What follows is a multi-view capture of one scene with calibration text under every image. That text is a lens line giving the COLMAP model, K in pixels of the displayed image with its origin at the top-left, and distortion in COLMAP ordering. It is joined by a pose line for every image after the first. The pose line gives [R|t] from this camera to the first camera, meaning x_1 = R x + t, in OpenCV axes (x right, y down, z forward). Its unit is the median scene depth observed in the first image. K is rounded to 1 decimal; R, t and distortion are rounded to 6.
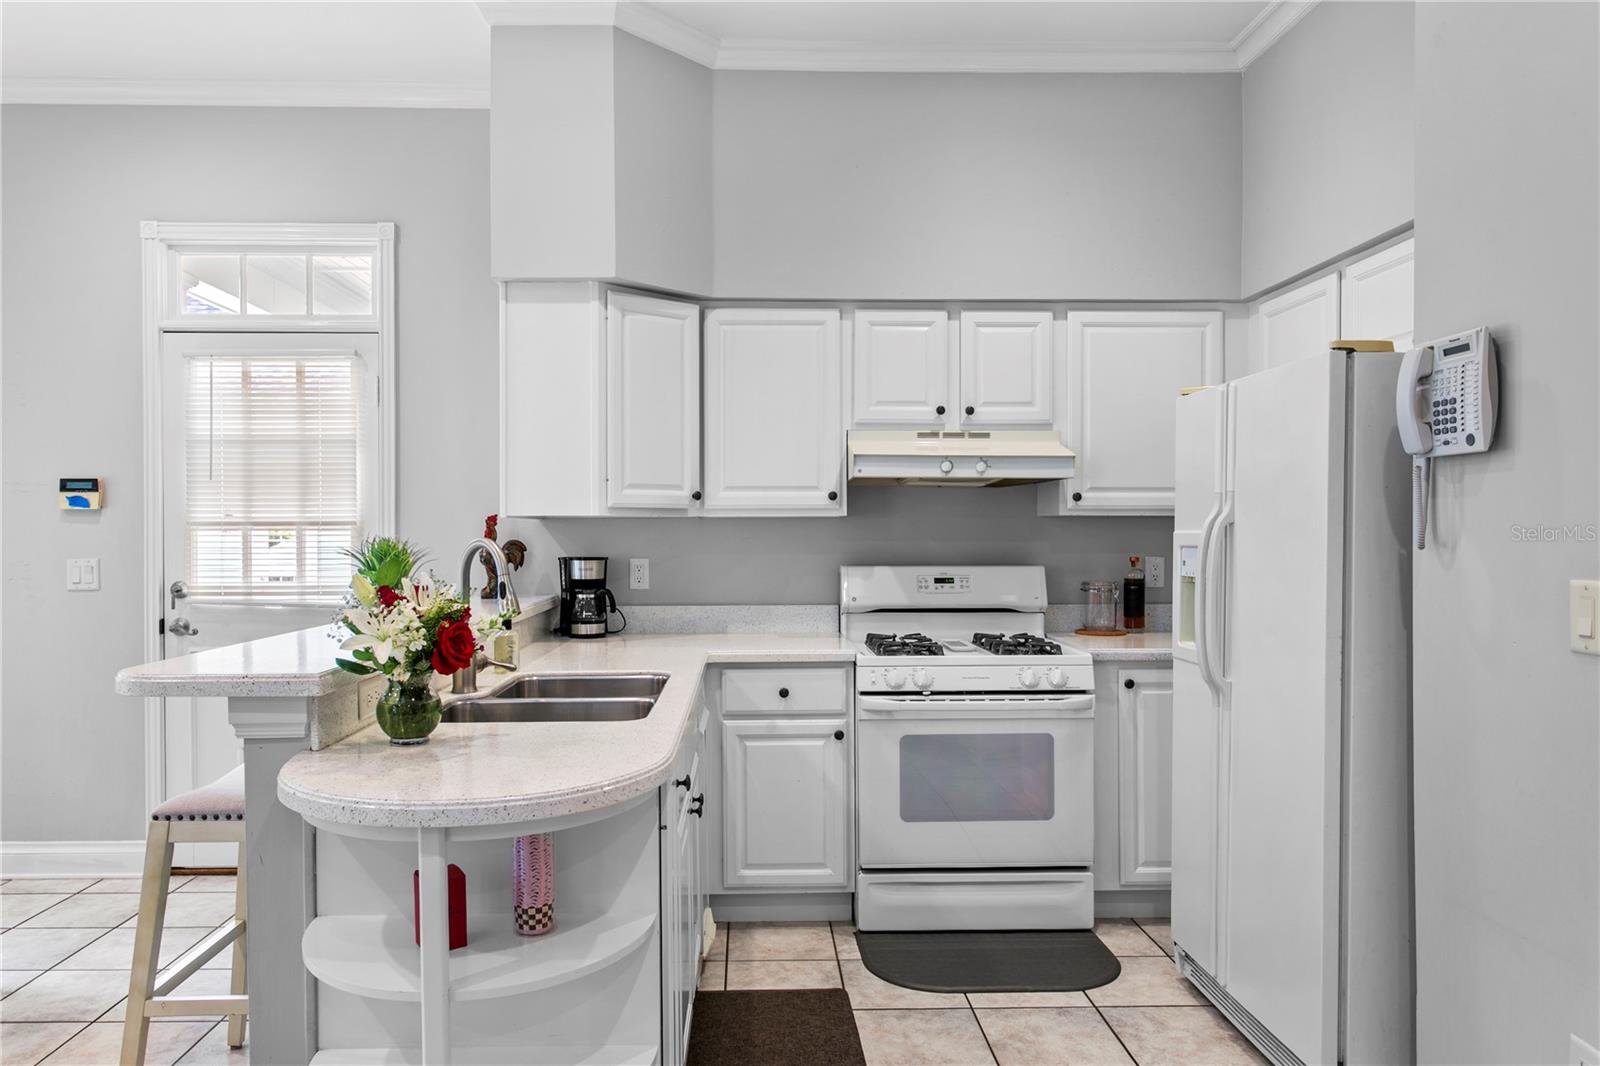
lens RADIAL K [[1044.0, 0, 791.9], [0, 1044.0, 539.8], [0, 0, 1]] dist [-0.007638, 0.000255]
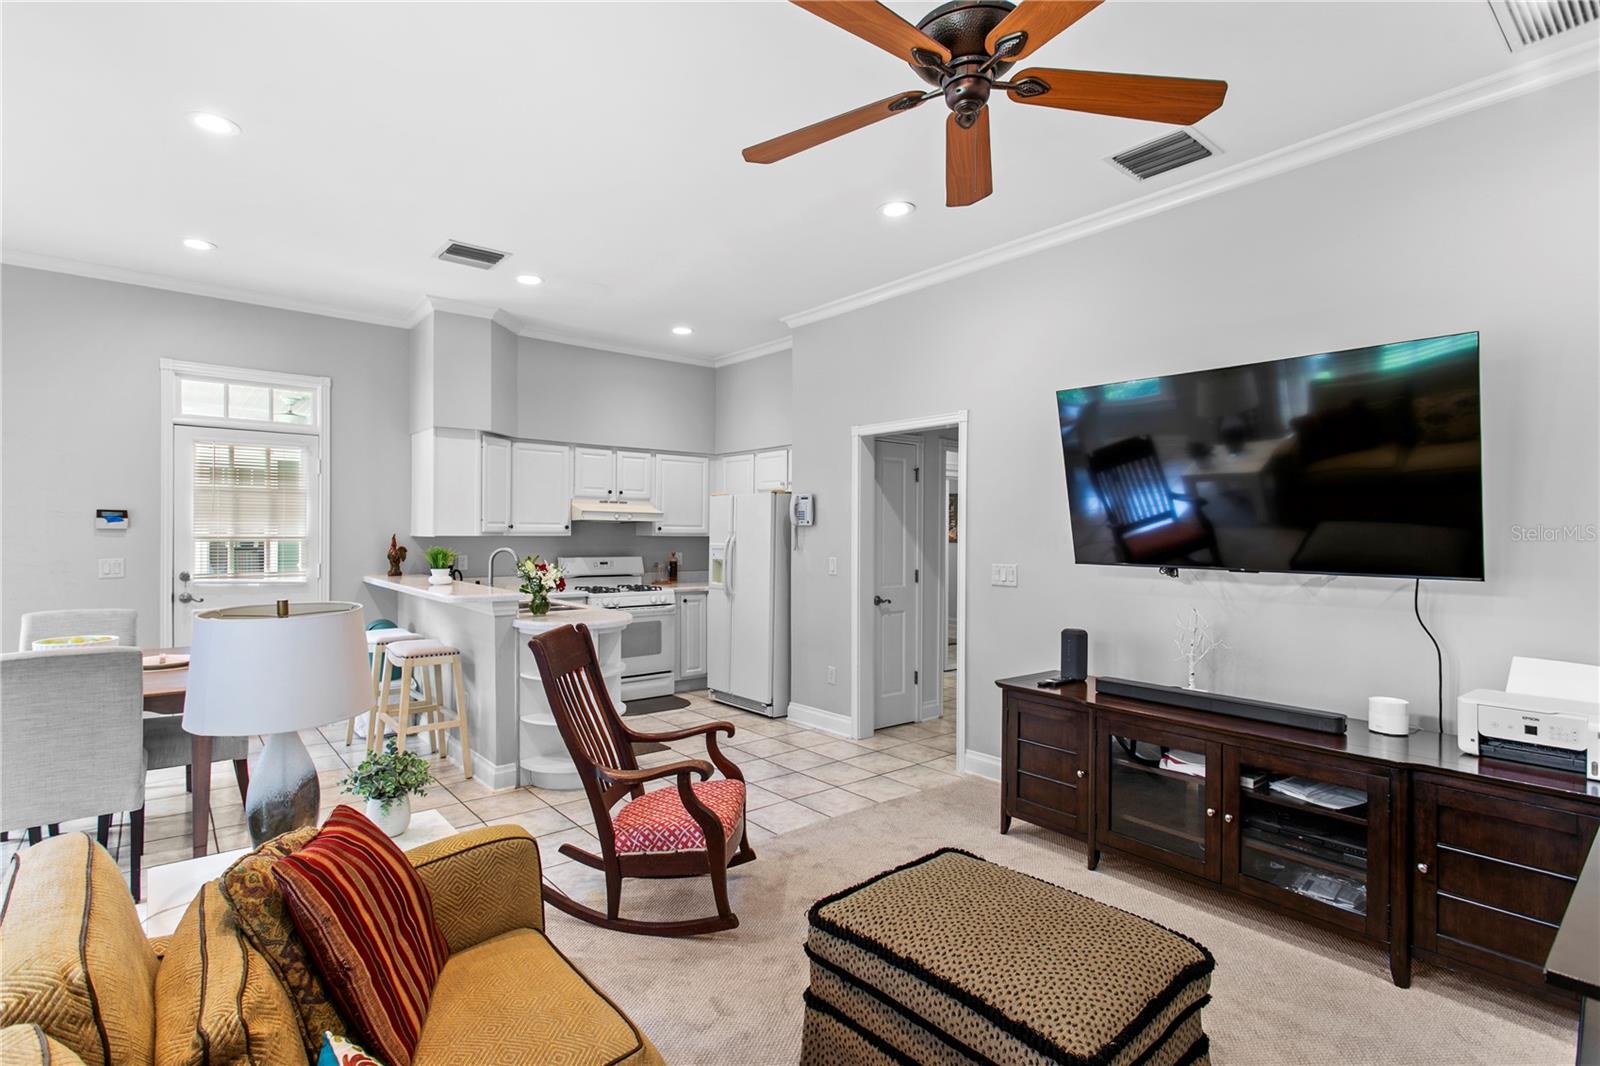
lens RADIAL K [[758.2, 0, 796.9], [0, 758.2, 533.4], [0, 0, 1]] dist [-0.000420, -0.001047]
pose [[0.781856, 0.007836, 0.623410, -0.605816], [-0.003442, 0.999960, -0.008252, -0.016191], [-0.623450, 0.004306, 0.781852, -0.629057]]
